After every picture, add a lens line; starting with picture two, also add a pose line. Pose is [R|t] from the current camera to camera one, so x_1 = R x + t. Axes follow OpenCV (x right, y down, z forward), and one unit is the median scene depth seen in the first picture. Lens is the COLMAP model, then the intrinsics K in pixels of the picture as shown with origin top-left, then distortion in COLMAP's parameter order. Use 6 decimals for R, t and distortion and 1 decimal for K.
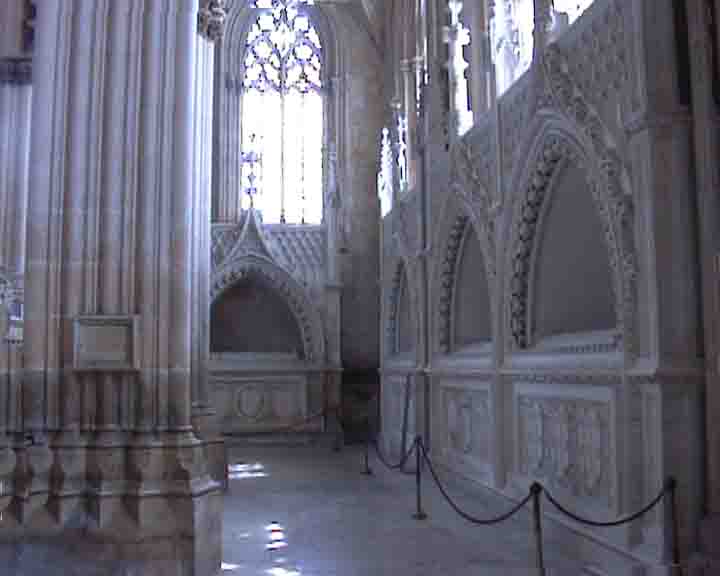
lens RADIAL K [[860.4, 0, 360.0], [0, 860.4, 288.0], [0, 0, 1]] dist [-0.149341, 0.048532]
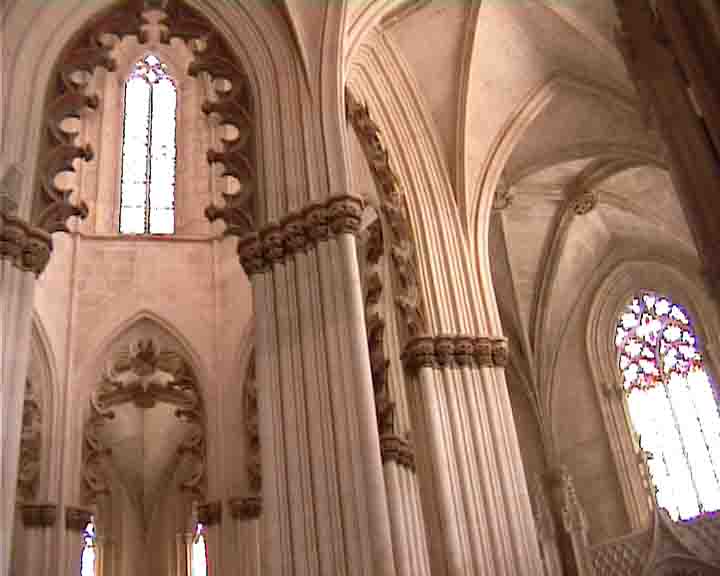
lens RADIAL K [[860.4, 0, 360.0], [0, 860.4, 288.0], [0, 0, 1]] dist [-0.149341, 0.048532]
pose [[0.707469, -0.439590, -0.553397, 0.244381], [0.173931, 0.867235, -0.466531, 0.065580], [0.685008, 0.233803, 0.690000, 0.087117]]
